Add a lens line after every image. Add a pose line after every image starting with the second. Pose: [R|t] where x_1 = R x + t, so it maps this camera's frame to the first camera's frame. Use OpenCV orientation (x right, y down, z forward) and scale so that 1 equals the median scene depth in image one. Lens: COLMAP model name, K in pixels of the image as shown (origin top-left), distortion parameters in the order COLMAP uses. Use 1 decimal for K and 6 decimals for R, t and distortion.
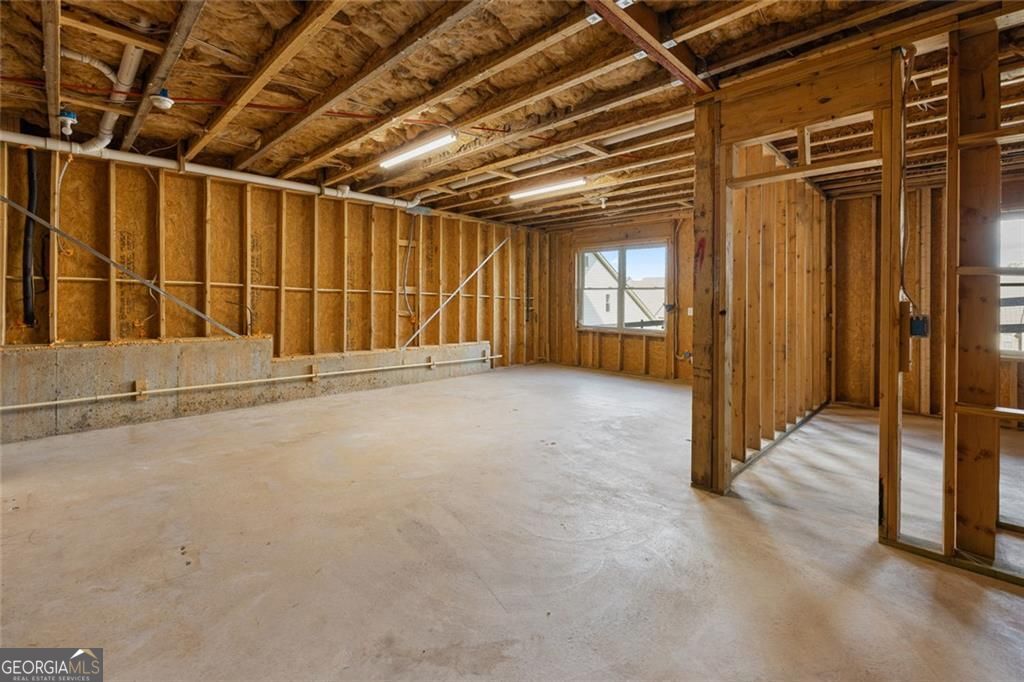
lens RADIAL K [[436.0, 0, 517.5], [0, 436.0, 301.8], [0, 0, 1]] dist [-0.001738, -0.000221]
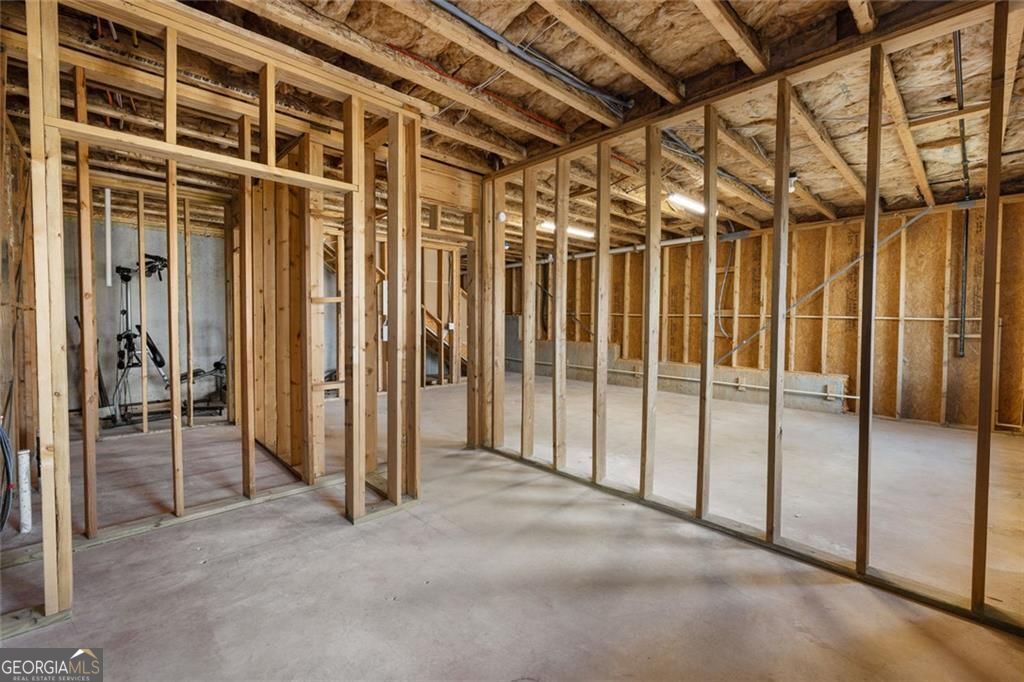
lens RADIAL K [[436.0, 0, 512.3], [0, 436.0, 339.1], [0, 0, 1]] dist [-0.001738, -0.000221]
pose [[-0.060698, 0.025148, -0.997839, 1.097010], [-0.007475, 0.999643, 0.025649, 0.016543], [0.998128, 0.009016, -0.060488, 0.687906]]
